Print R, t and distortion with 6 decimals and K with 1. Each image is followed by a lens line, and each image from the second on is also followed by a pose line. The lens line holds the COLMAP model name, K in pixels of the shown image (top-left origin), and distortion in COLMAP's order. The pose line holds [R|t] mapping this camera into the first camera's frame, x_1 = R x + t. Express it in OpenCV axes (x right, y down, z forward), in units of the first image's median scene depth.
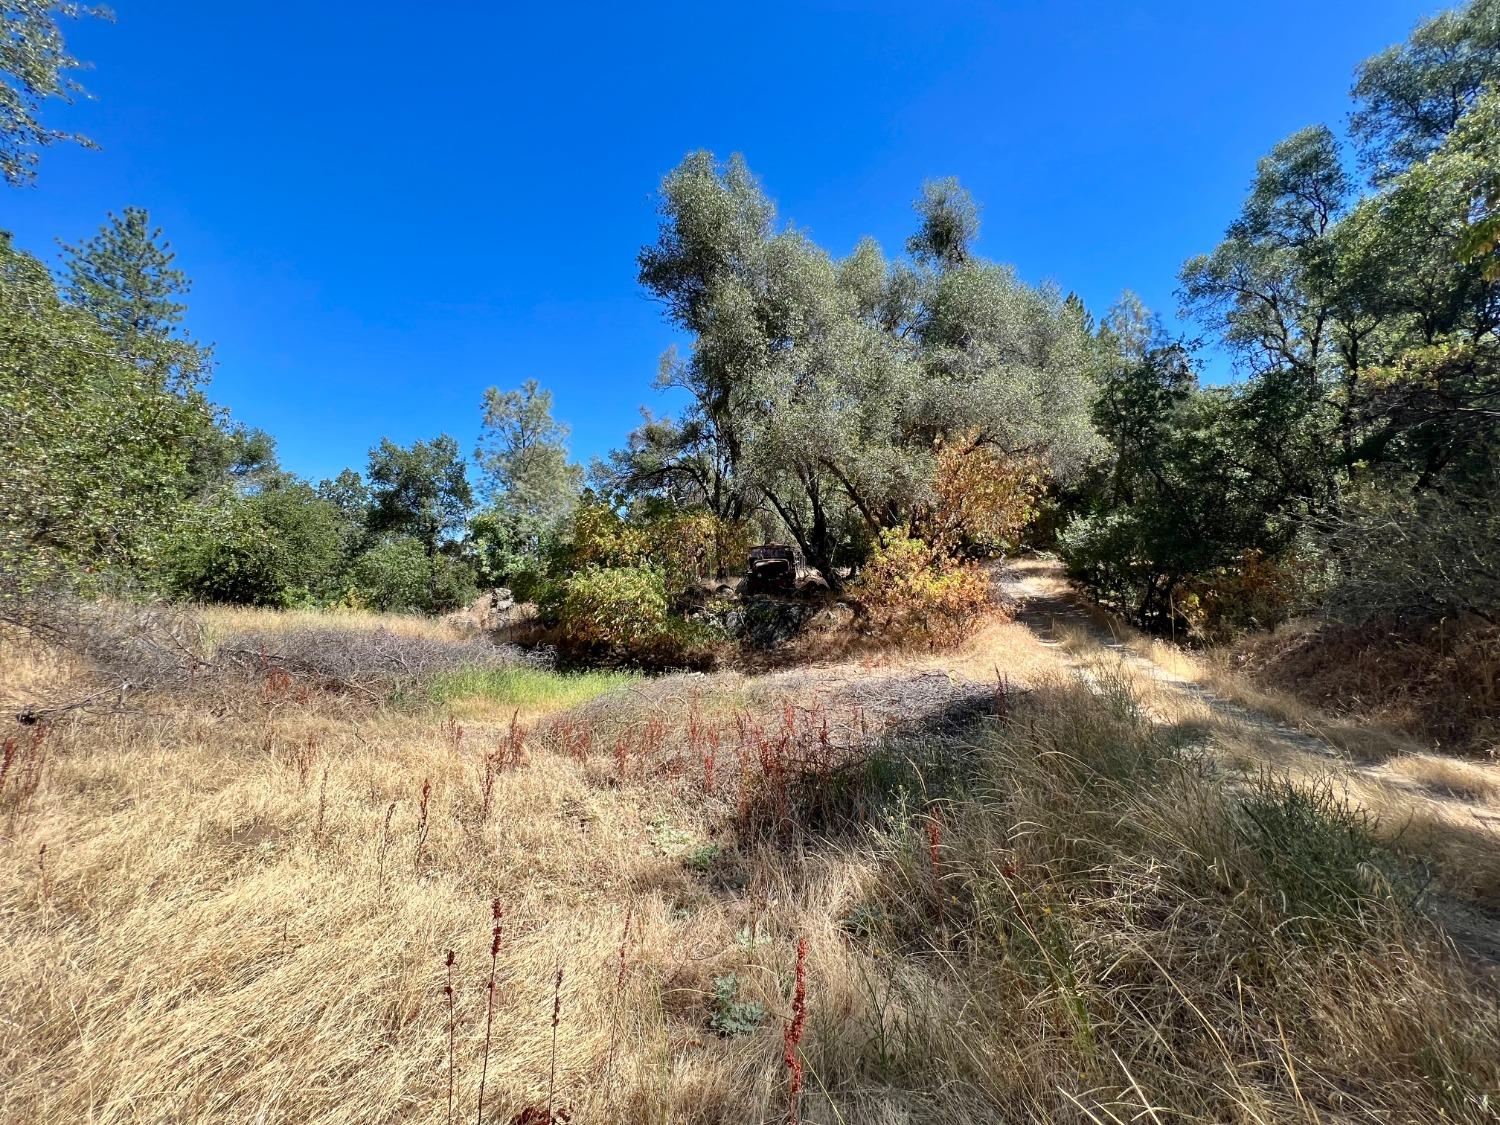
lens RADIAL K [[594.5, 0, 750.0], [0, 594.5, 562.5], [0, 0, 1]] dist [0.012623, -0.000015]
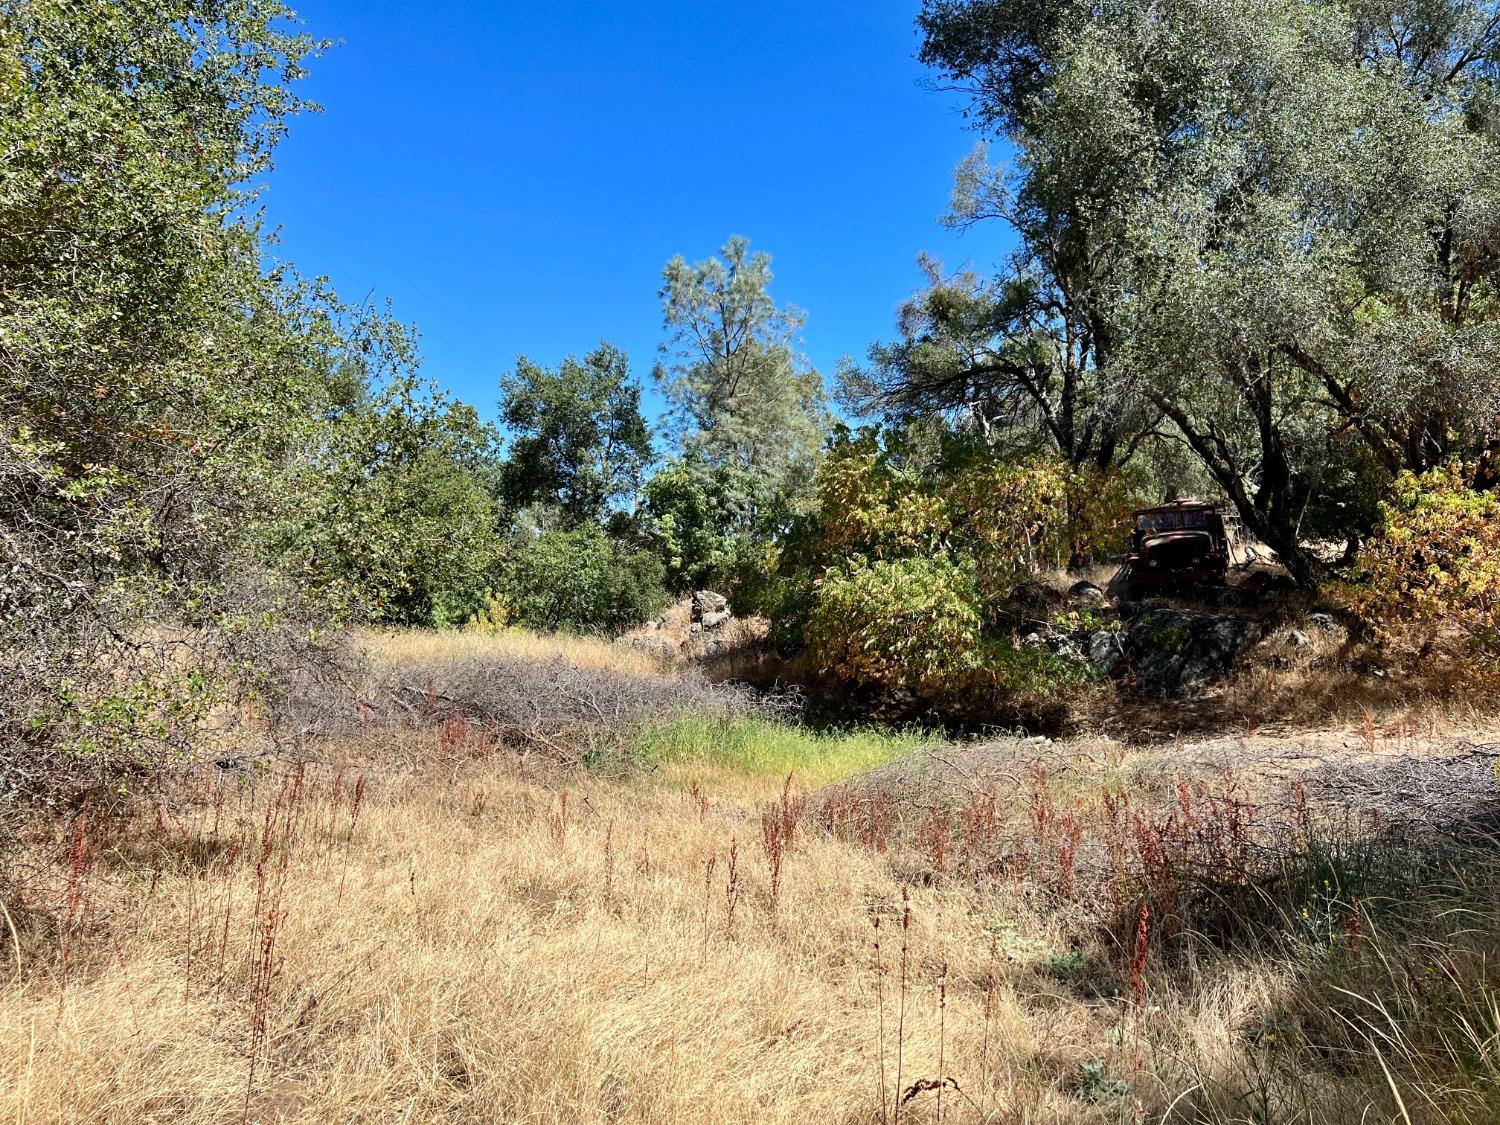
lens RADIAL K [[1126.0, 0, 739.4], [0, 1126.0, 573.8], [0, 0, 1]] dist [0.124378, -0.203173]
pose [[0.942956, -0.018879, -0.332383, 0.006993], [0.032143, 0.998889, 0.034454, -0.019351], [0.331363, -0.043172, 0.942515, -0.122511]]
